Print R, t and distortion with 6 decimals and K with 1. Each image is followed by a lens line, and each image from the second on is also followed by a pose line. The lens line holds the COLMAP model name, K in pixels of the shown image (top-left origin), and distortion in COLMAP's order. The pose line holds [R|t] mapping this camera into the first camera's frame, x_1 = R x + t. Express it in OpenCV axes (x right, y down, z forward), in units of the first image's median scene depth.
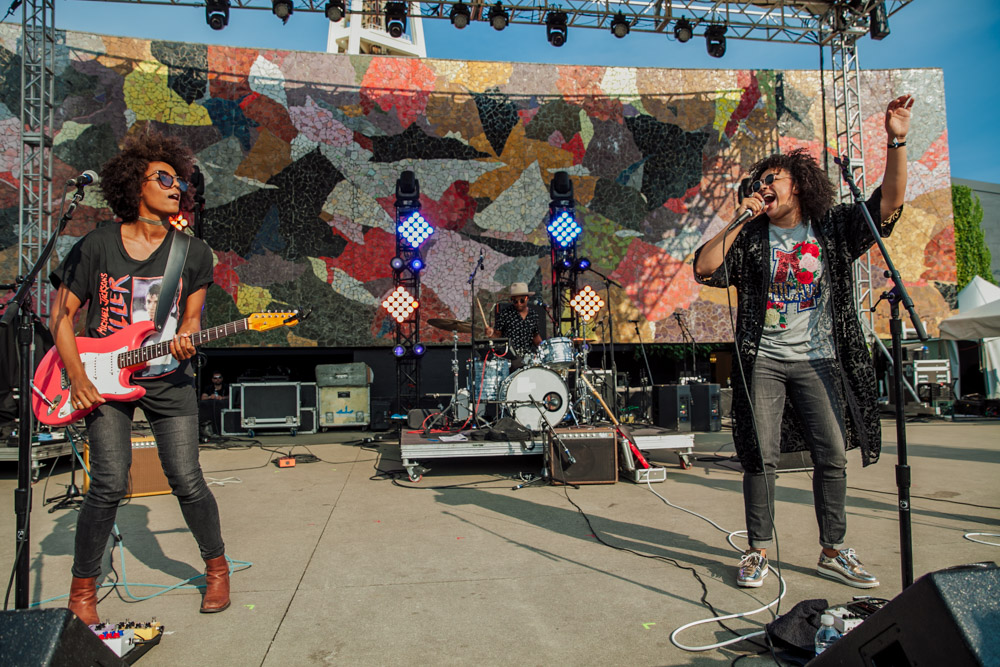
lens RADIAL K [[681.0, 0, 500.0], [0, 681.0, 333.5], [0, 0, 1]] dist [-0.110818, 0.087851]
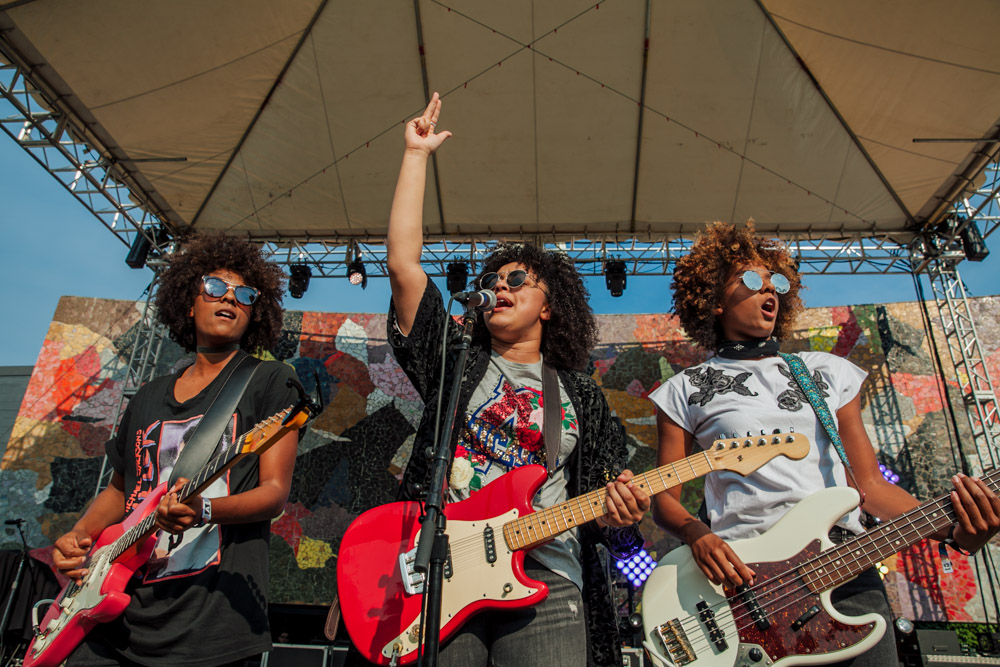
lens RADIAL K [[681.0, 0, 500.0], [0, 681.0, 333.5], [0, 0, 1]] dist [-0.110818, 0.087851]
pose [[0.972660, -0.050988, -0.226569, 0.127355], [-0.038500, 0.926700, -0.373825, 0.005879], [0.229022, 0.372327, 0.899401, 0.072270]]
